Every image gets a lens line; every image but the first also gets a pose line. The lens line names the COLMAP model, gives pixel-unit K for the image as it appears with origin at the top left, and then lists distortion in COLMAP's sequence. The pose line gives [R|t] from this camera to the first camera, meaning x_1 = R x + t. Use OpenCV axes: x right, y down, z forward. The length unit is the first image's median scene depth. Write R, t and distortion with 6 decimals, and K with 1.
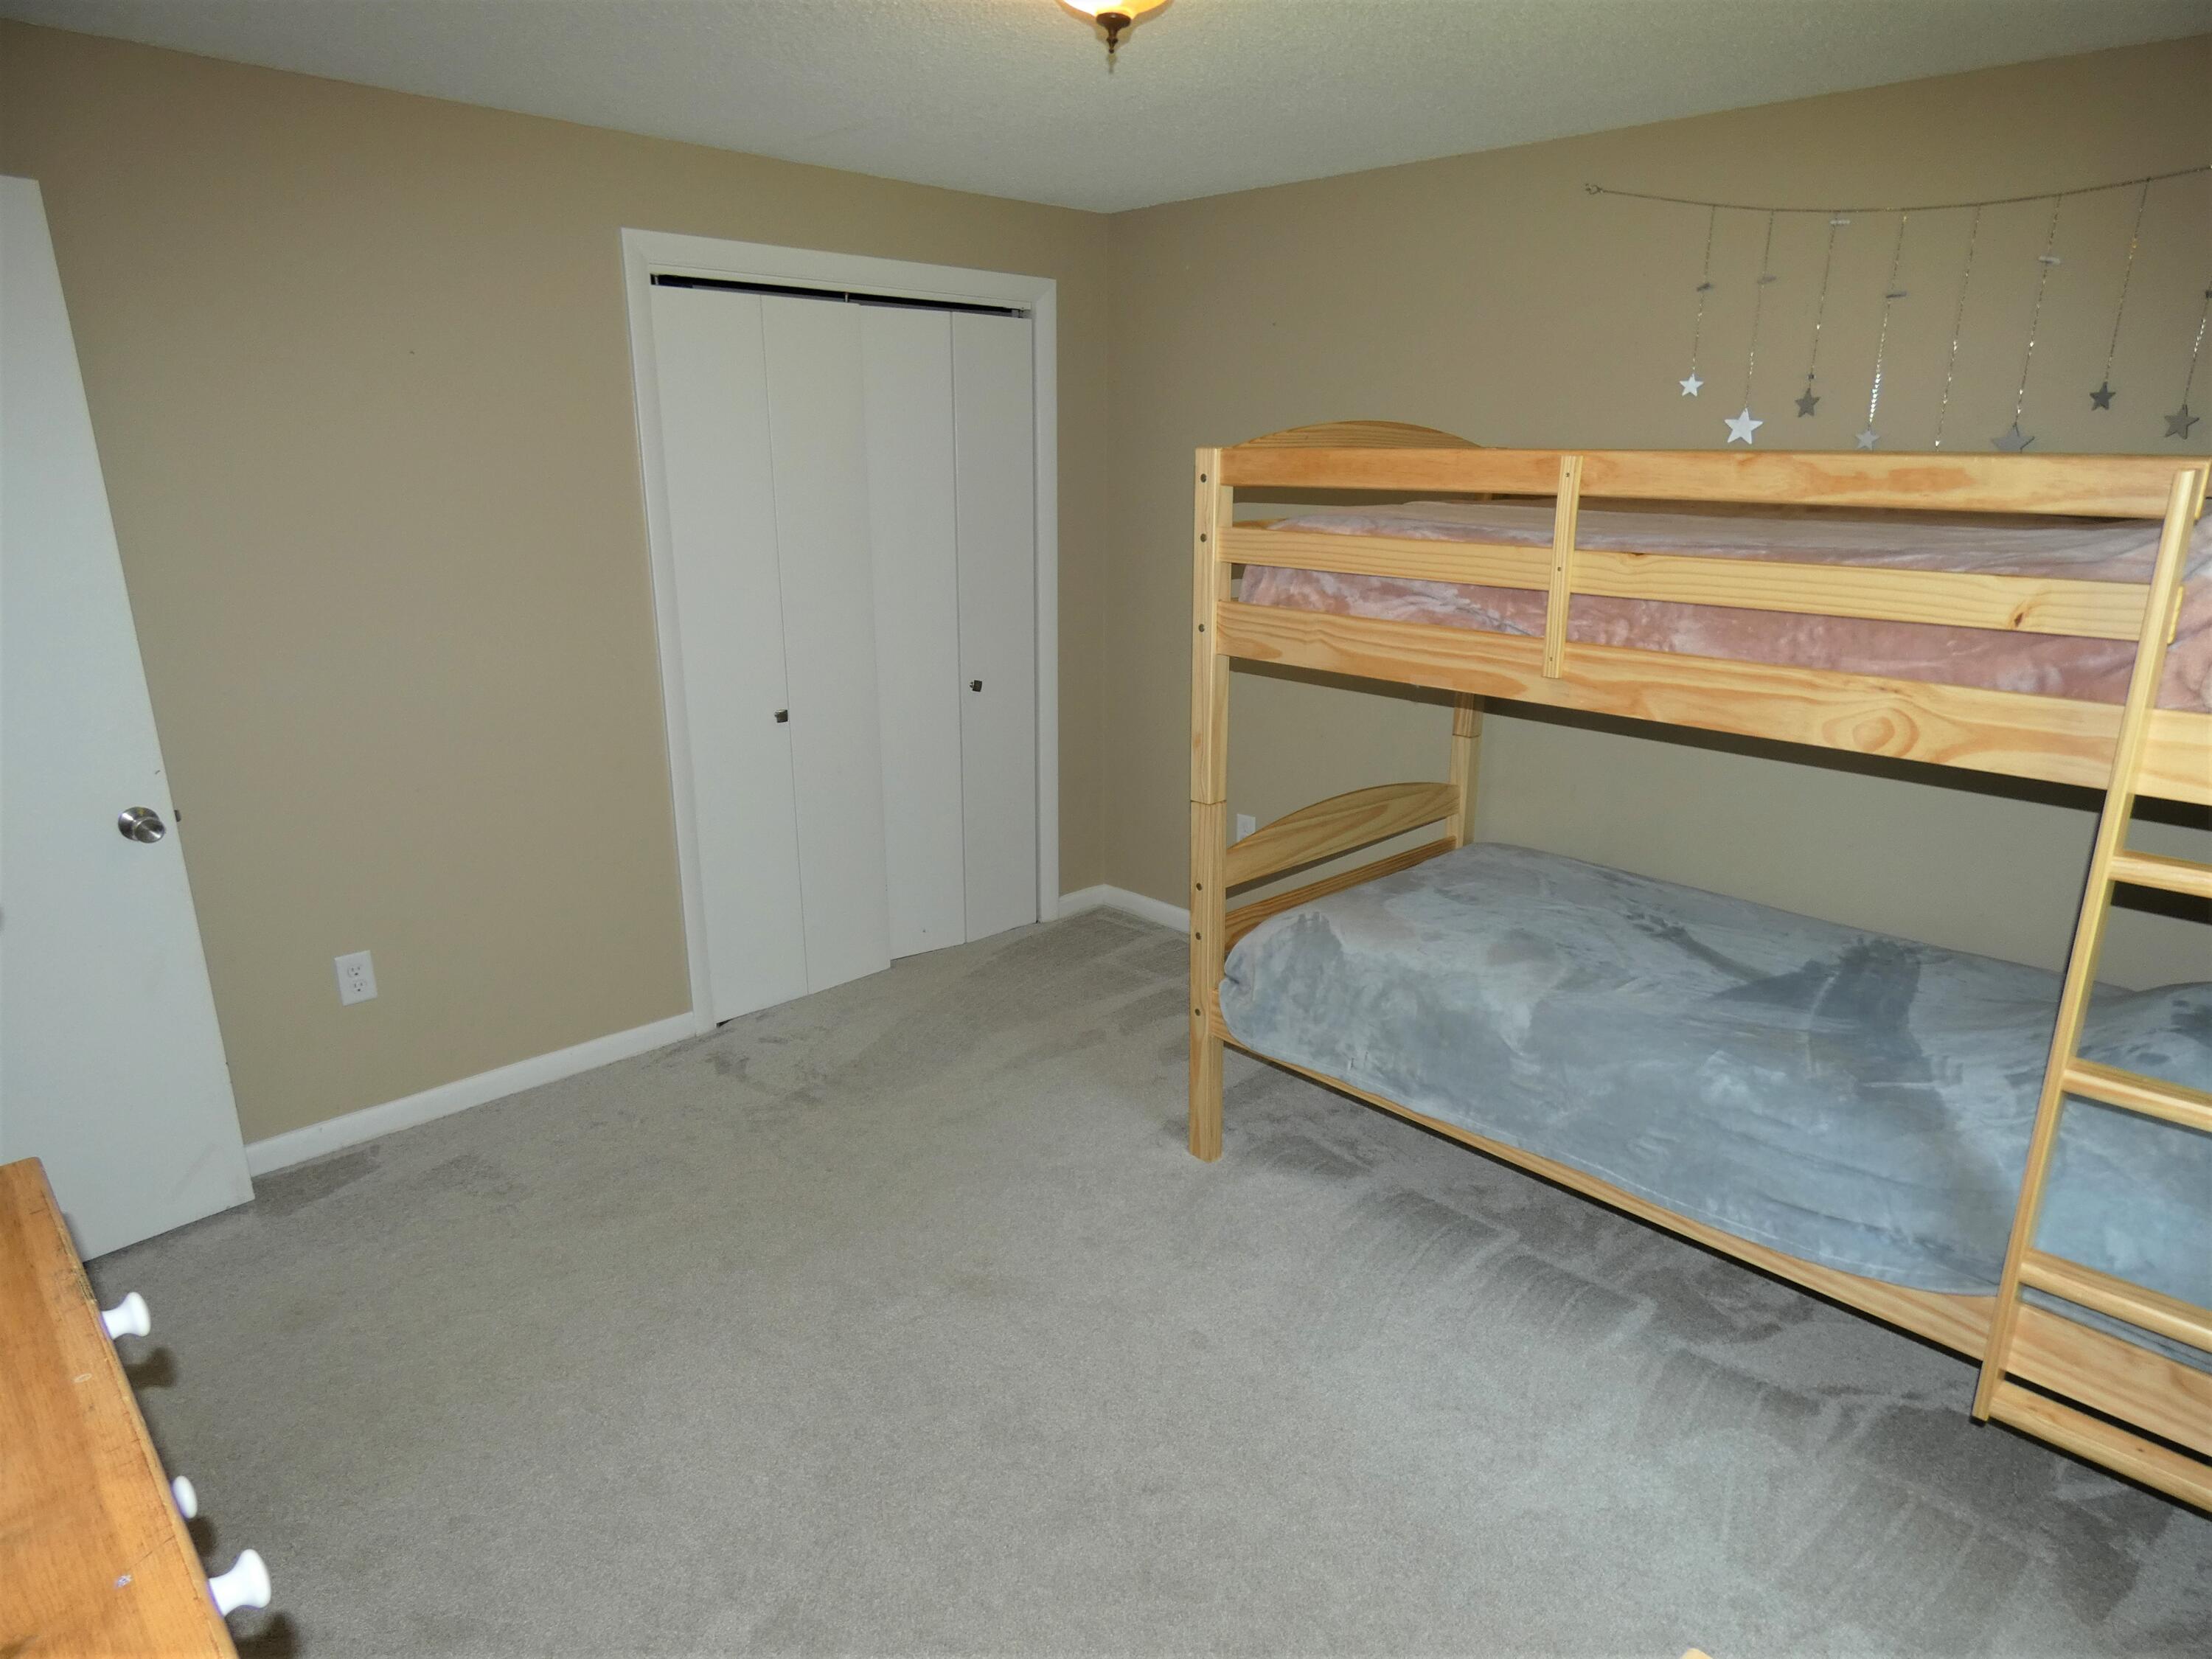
lens RADIAL K [[1291.5, 0, 1106.0], [0, 1291.5, 829.5], [0, 0, 1]] dist [0.000601, -0.031291]
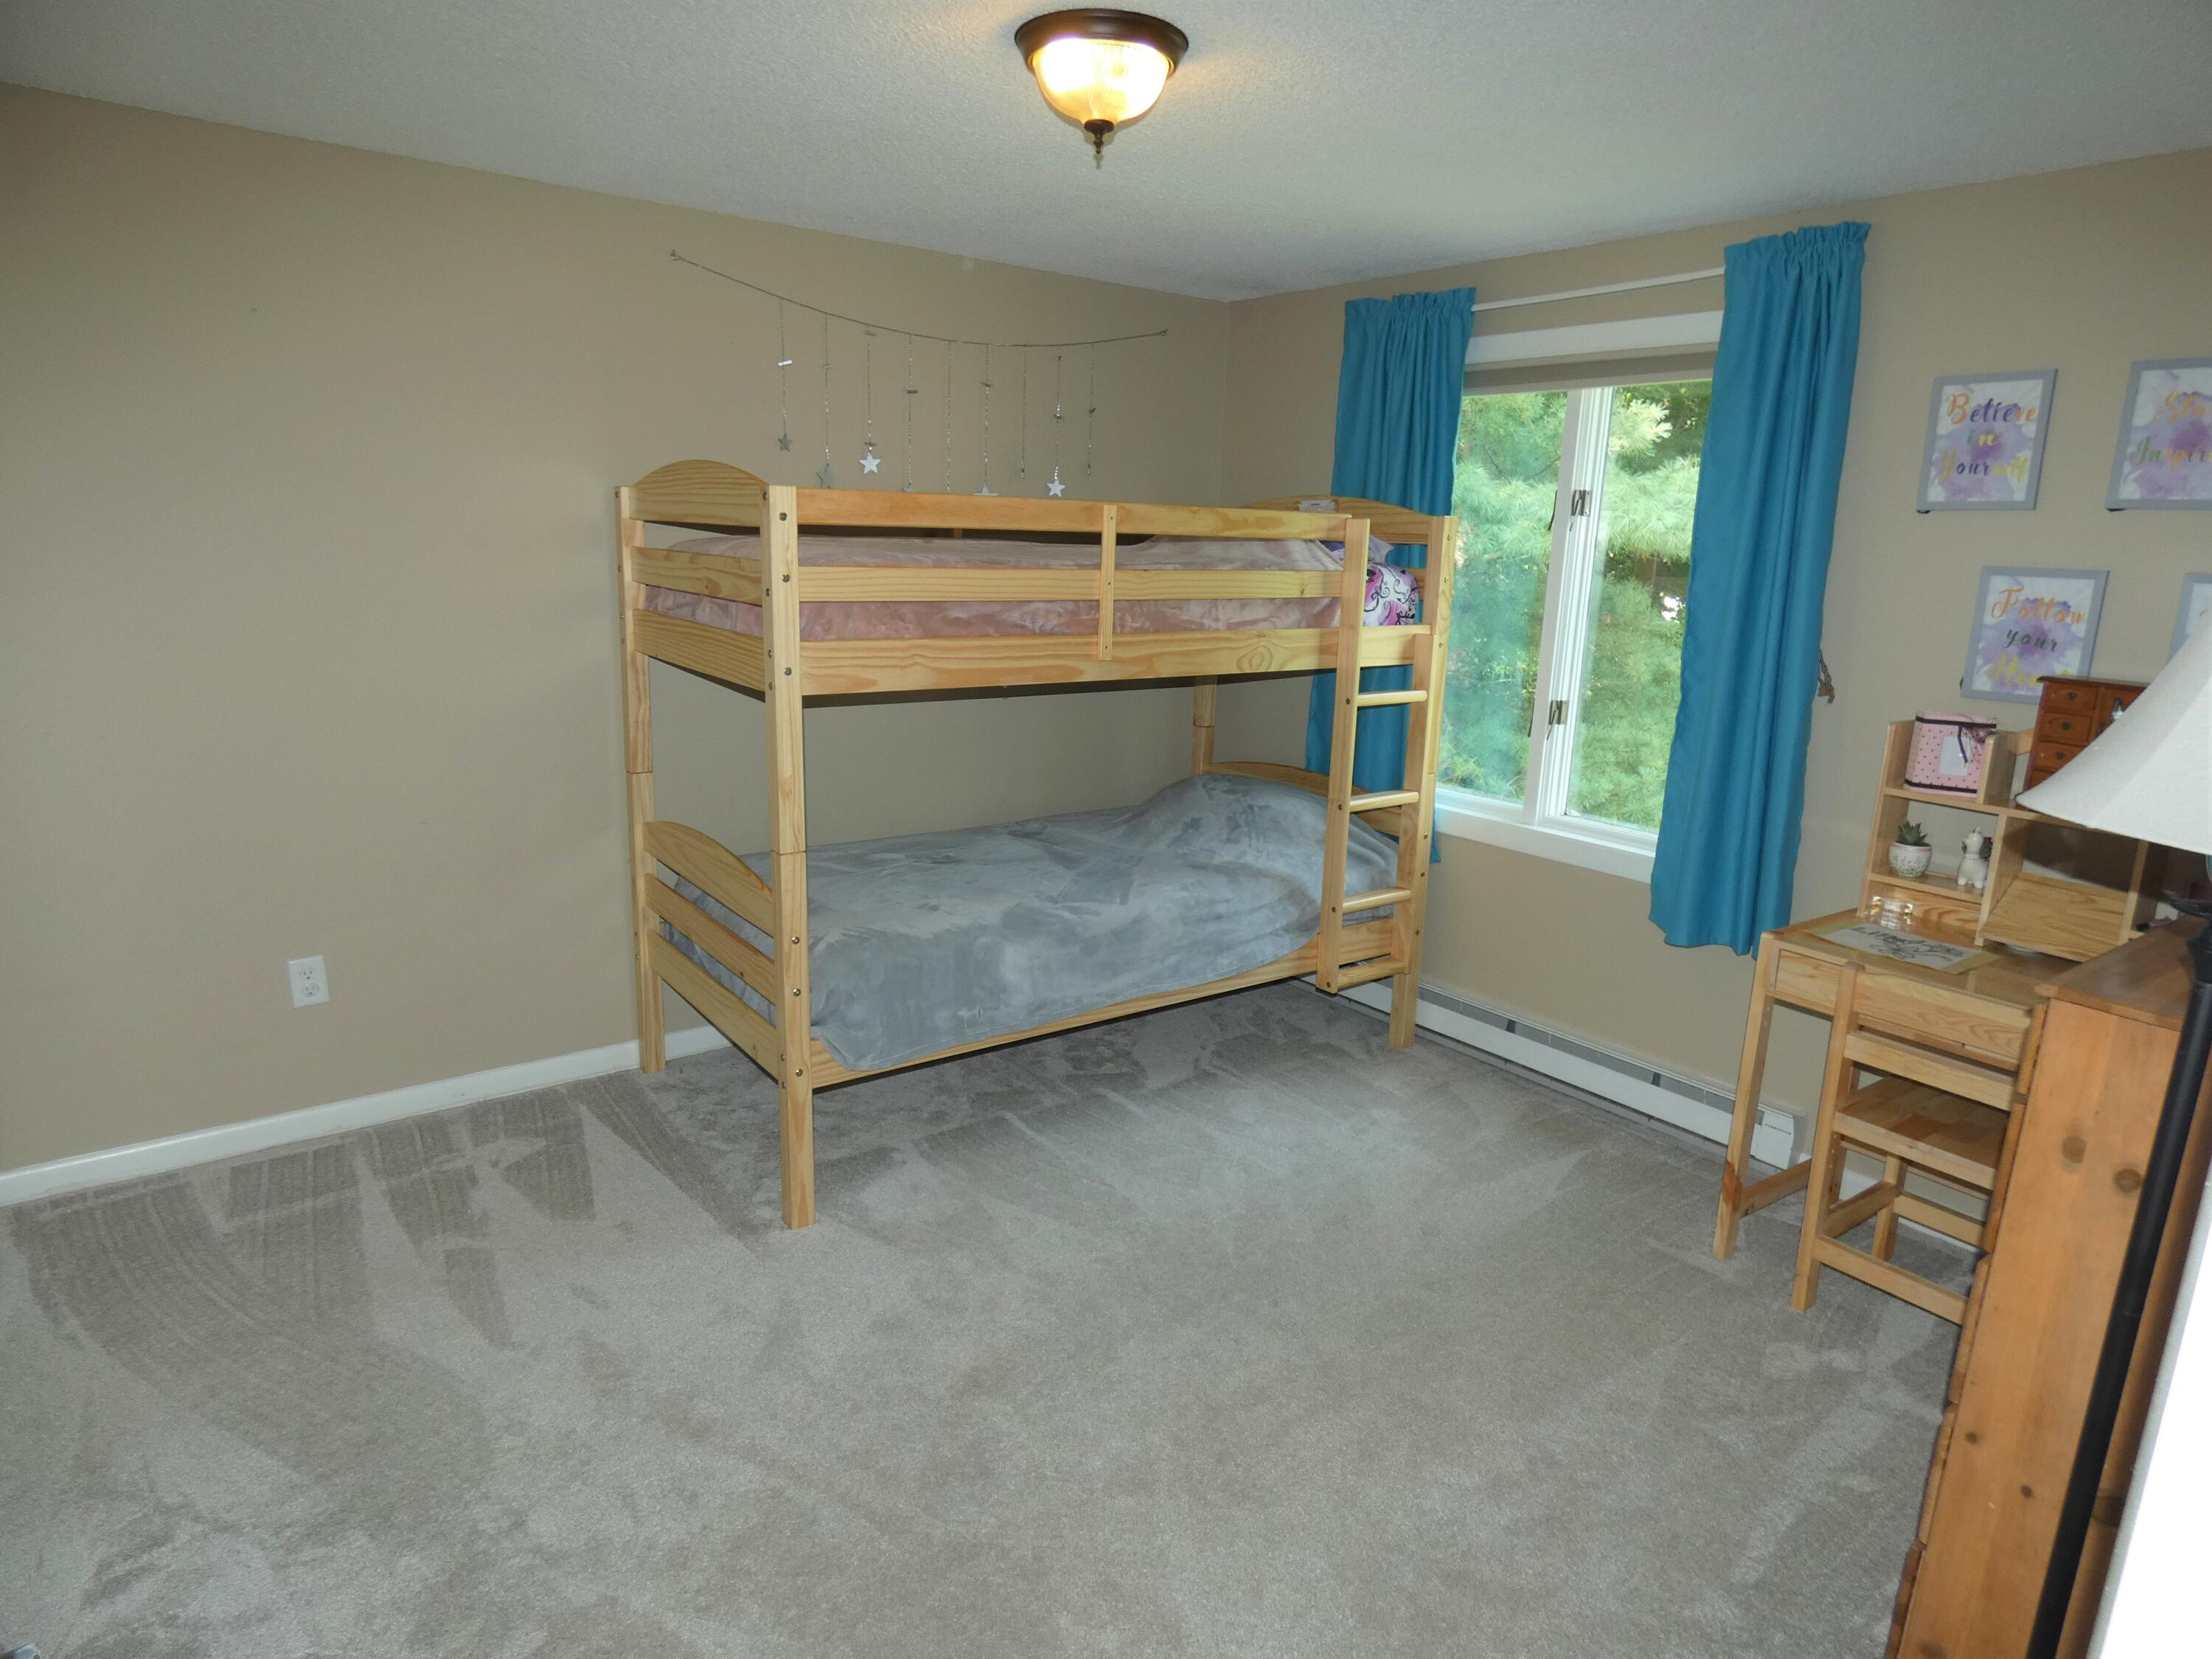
lens RADIAL K [[1281.5, 0, 1106.0], [0, 1281.5, 829.5], [0, 0, 1]] dist [-0.000159, -0.000211]
pose [[0.138656, -0.223555, 0.964779, -1.061666], [0.250199, 0.950494, 0.184287, -0.202656], [-0.958215, 0.215834, 0.187725, 0.784366]]
